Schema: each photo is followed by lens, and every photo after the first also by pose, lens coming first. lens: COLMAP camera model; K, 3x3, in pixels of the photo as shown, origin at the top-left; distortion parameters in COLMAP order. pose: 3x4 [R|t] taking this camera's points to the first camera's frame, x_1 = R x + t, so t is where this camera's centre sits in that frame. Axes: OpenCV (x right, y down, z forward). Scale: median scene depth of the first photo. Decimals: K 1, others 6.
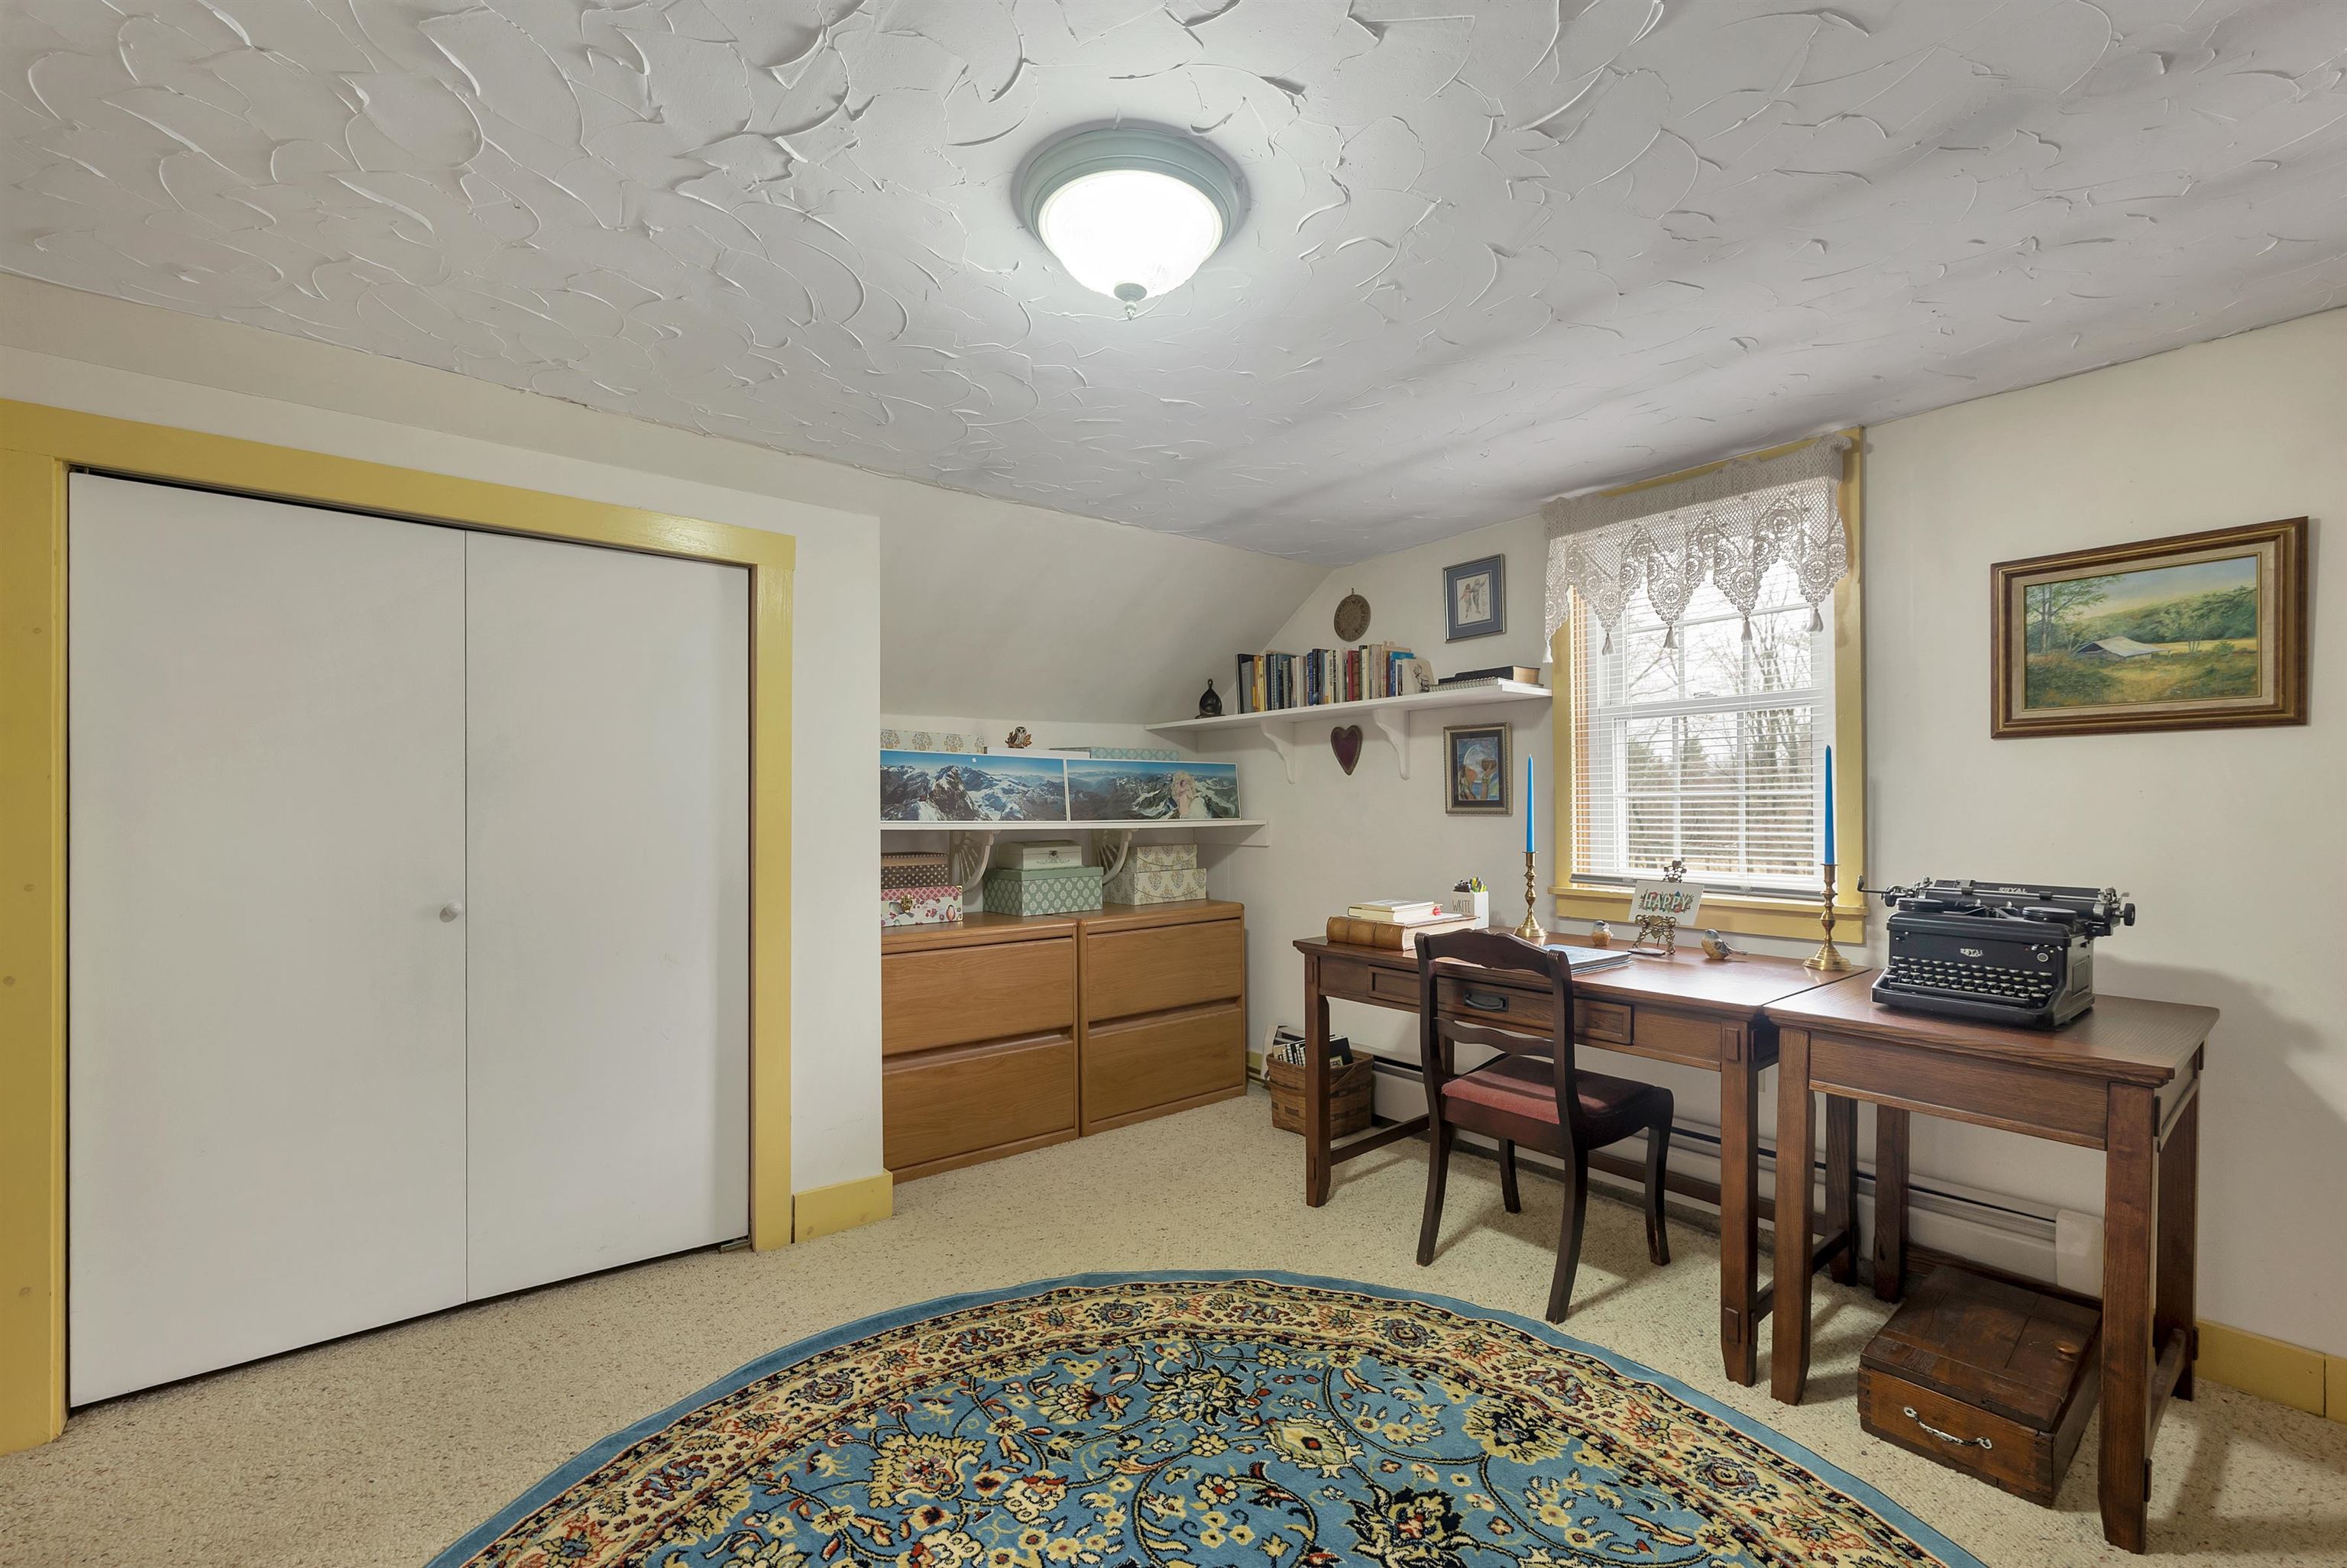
lens RADIAL K [[979.7, 0, 1173.5], [0, 979.7, 784.0], [0, 0, 1]] dist [-0.001565, 0.000011]
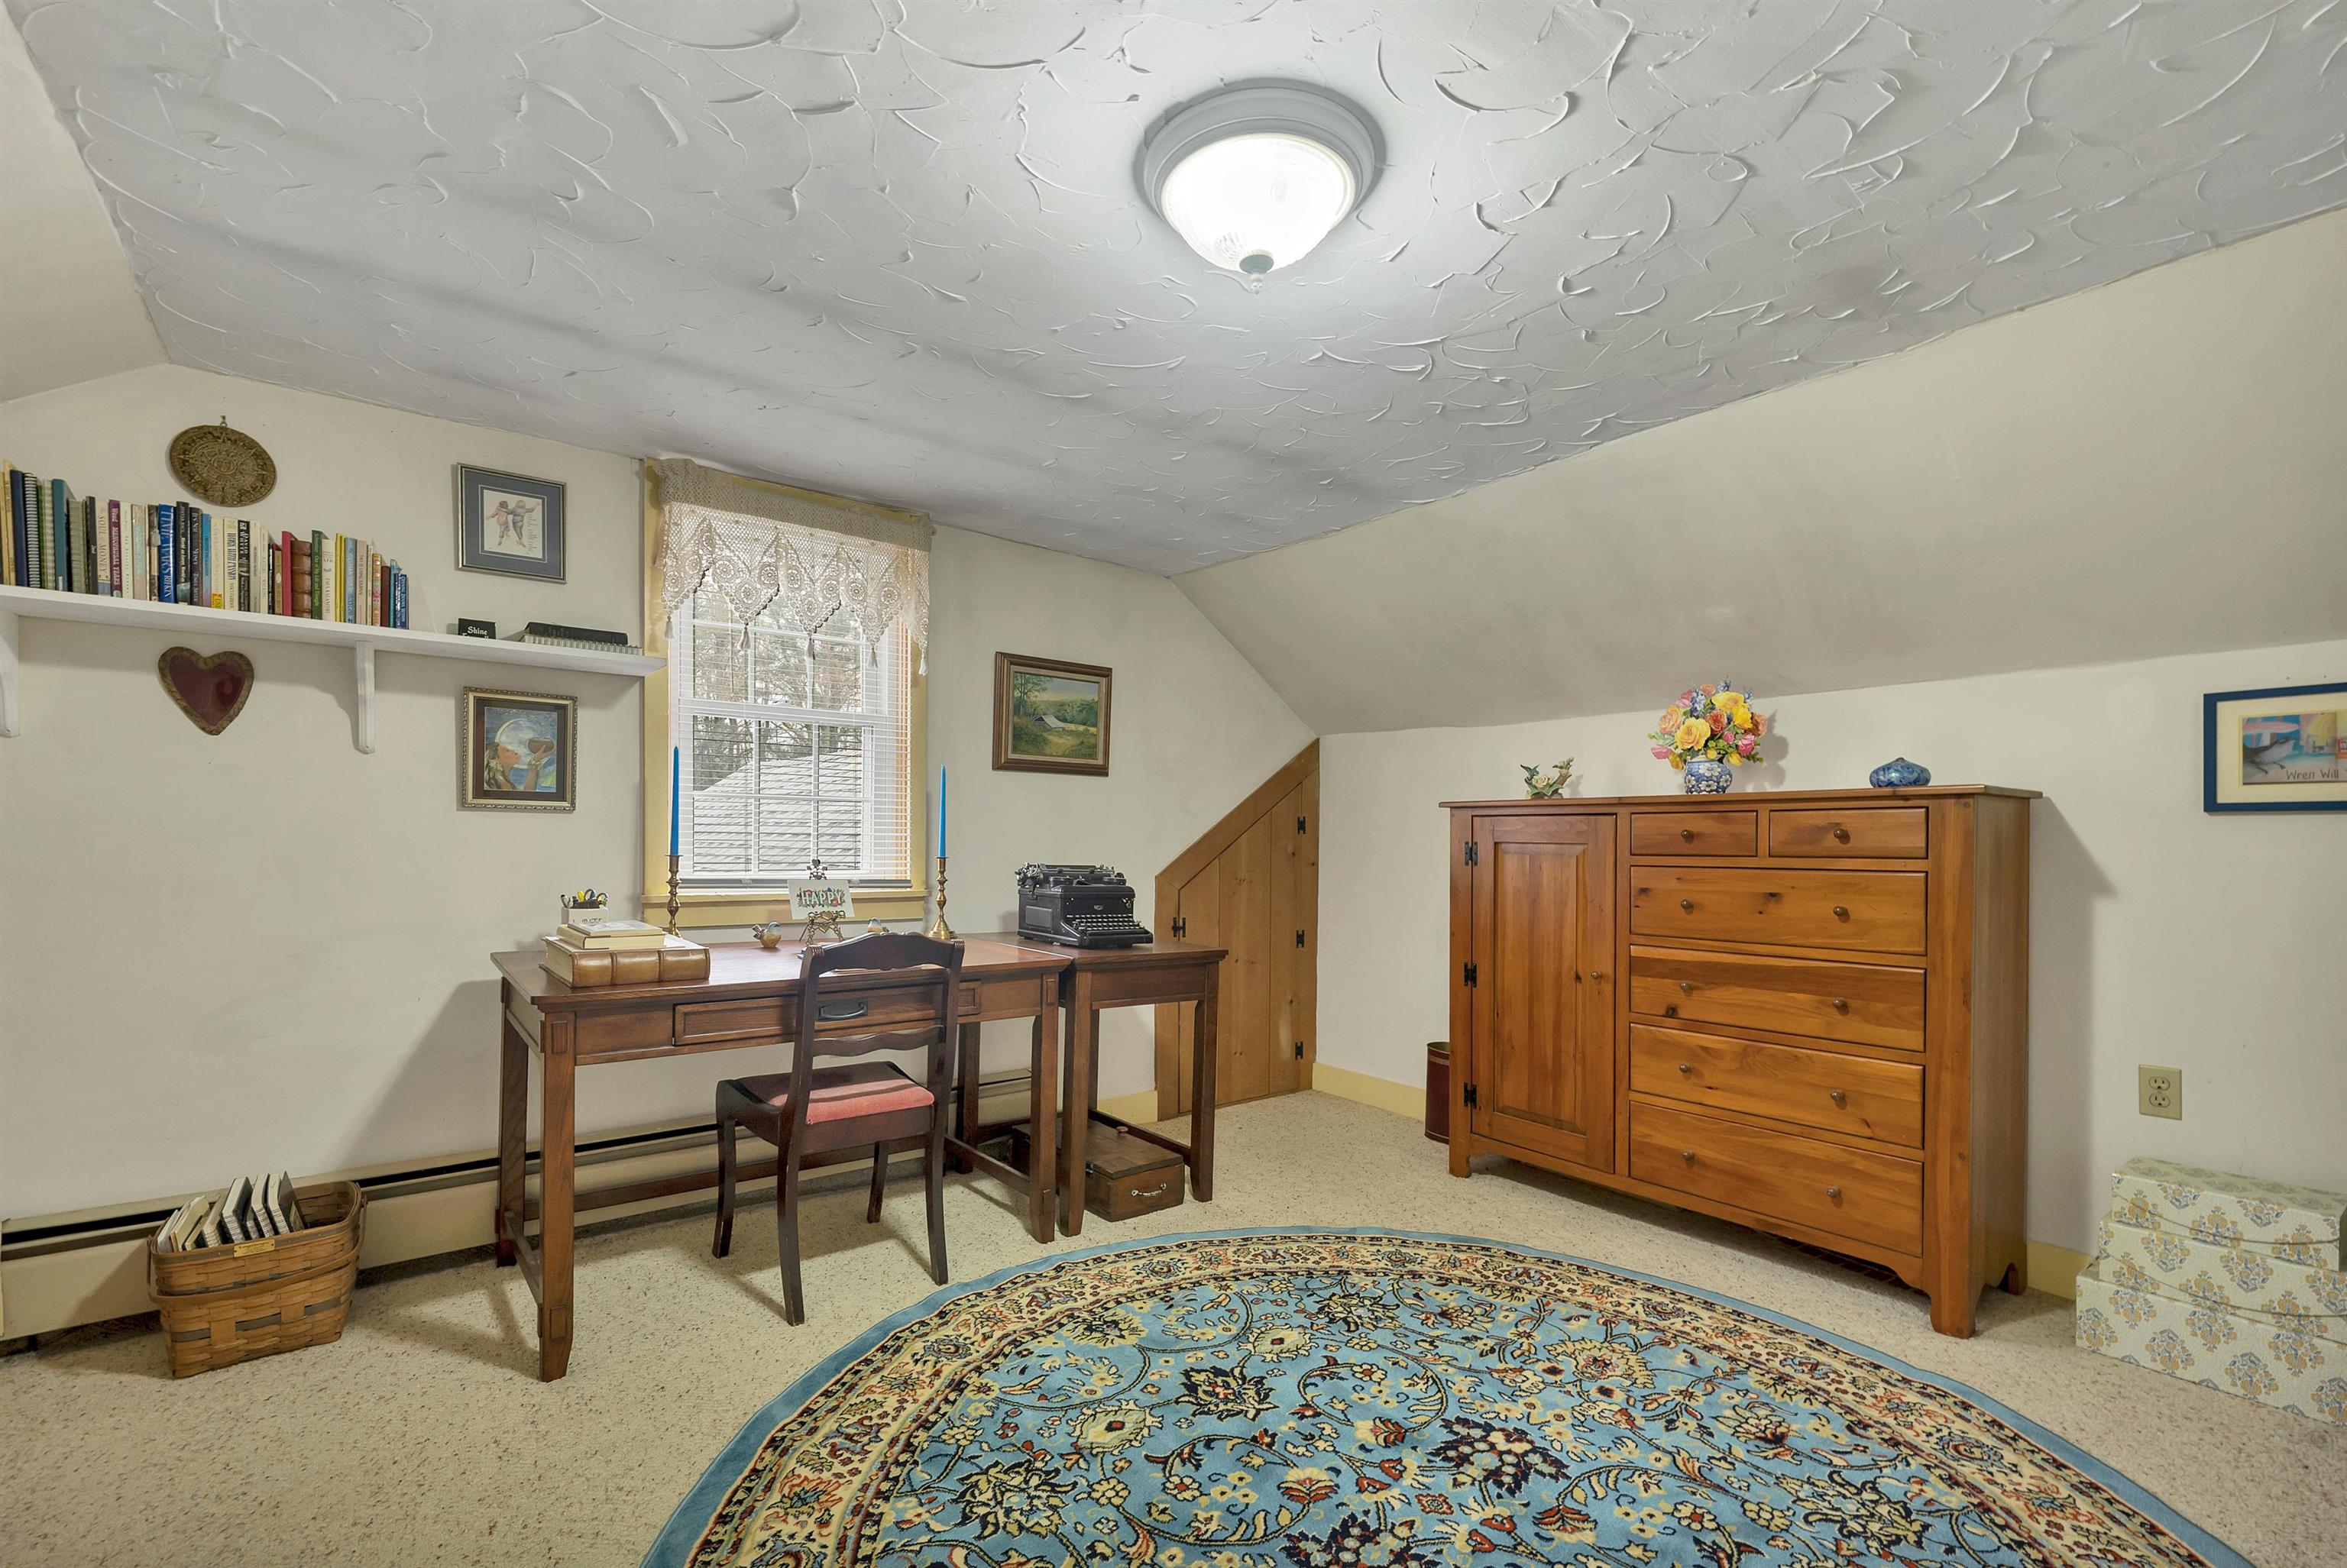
lens RADIAL K [[1008.3, 0, 1173.3], [0, 1008.3, 811.2], [0, 0, 1]] dist [-0.000750, 0.000011]
pose [[0.018398, 0.023776, 0.999548, -0.698370], [-0.046897, 0.998637, -0.022891, 0.039693], [-0.998730, -0.046454, 0.019488, 0.714631]]
